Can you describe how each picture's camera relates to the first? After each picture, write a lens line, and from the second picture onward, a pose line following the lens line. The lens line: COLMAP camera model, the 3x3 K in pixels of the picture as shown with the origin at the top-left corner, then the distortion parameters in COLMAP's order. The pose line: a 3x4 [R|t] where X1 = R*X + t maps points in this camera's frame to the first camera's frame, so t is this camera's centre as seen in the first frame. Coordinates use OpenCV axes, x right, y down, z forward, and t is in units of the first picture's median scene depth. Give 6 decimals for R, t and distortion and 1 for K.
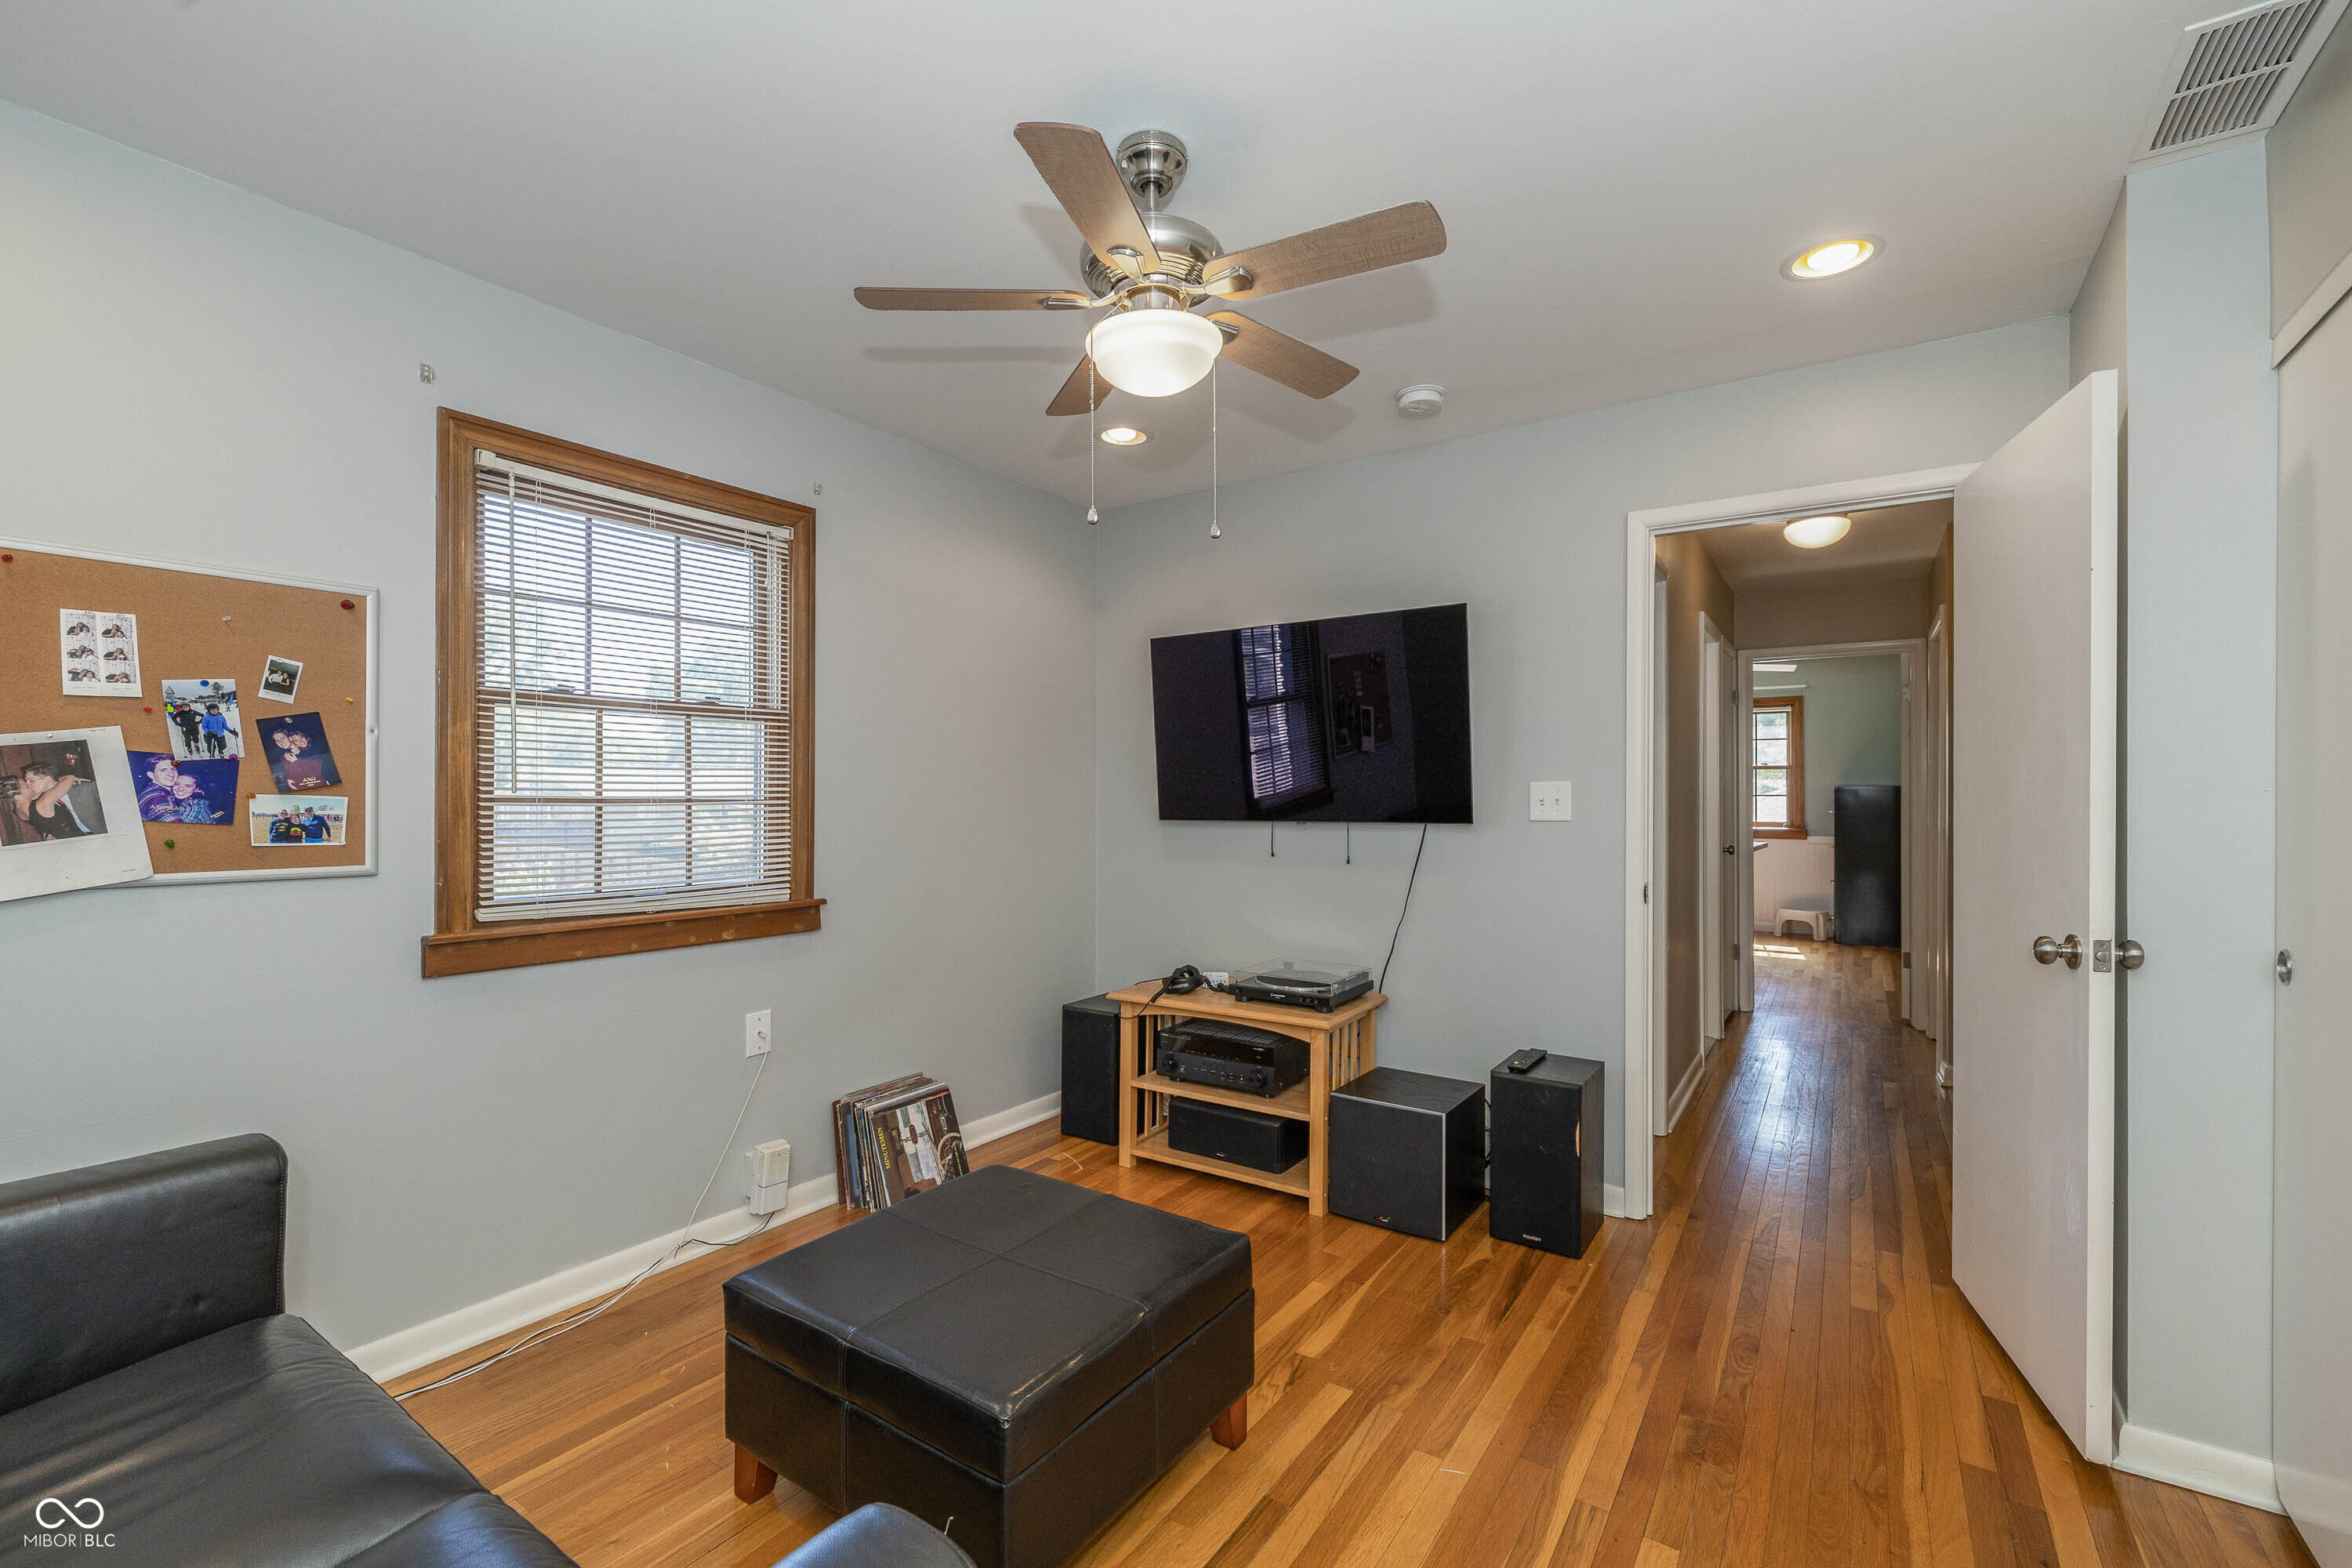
lens RADIAL K [[997.9, 0, 1171.7], [0, 997.9, 789.0], [0, 0, 1]] dist [0.001733, 0.000087]
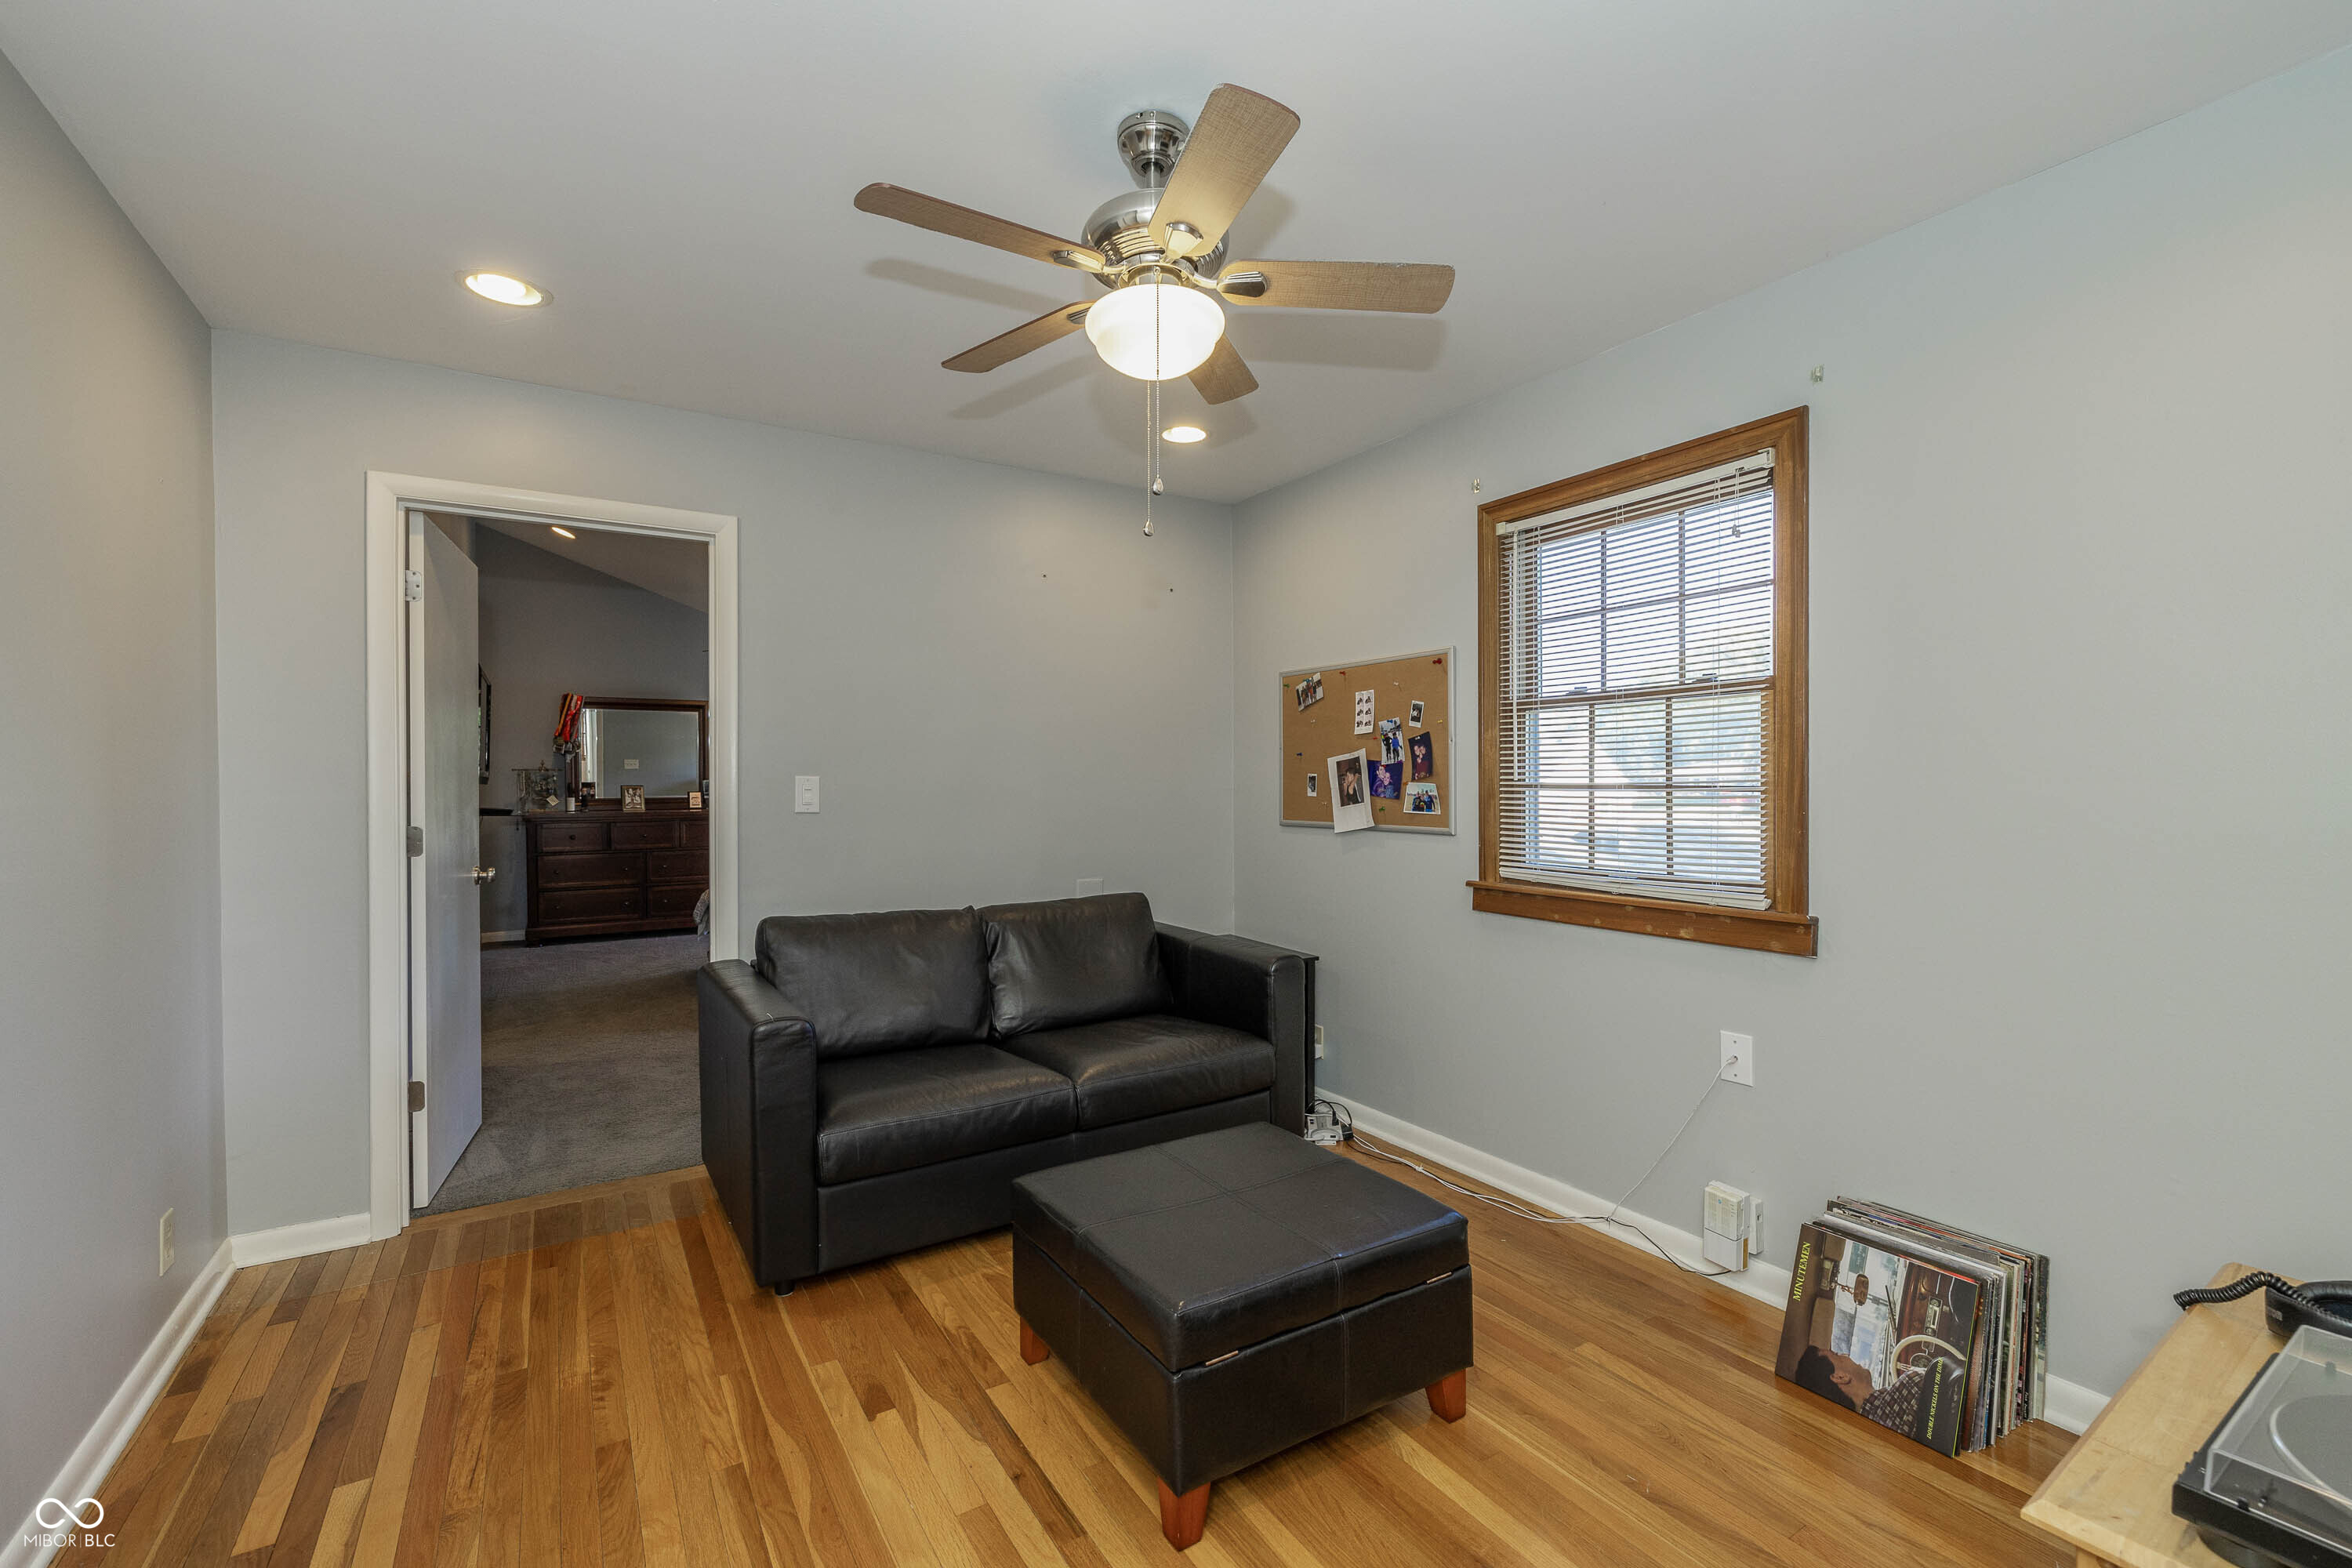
lens RADIAL K [[997.9, 0, 1171.7], [0, 997.9, 789.0], [0, 0, 1]] dist [0.001733, 0.000087]
pose [[-0.398294, 0.007655, -0.917226, 0.723727], [0.013549, 0.999905, 0.002461, 0.006087], [0.917158, -0.011447, -0.398360, 1.150768]]
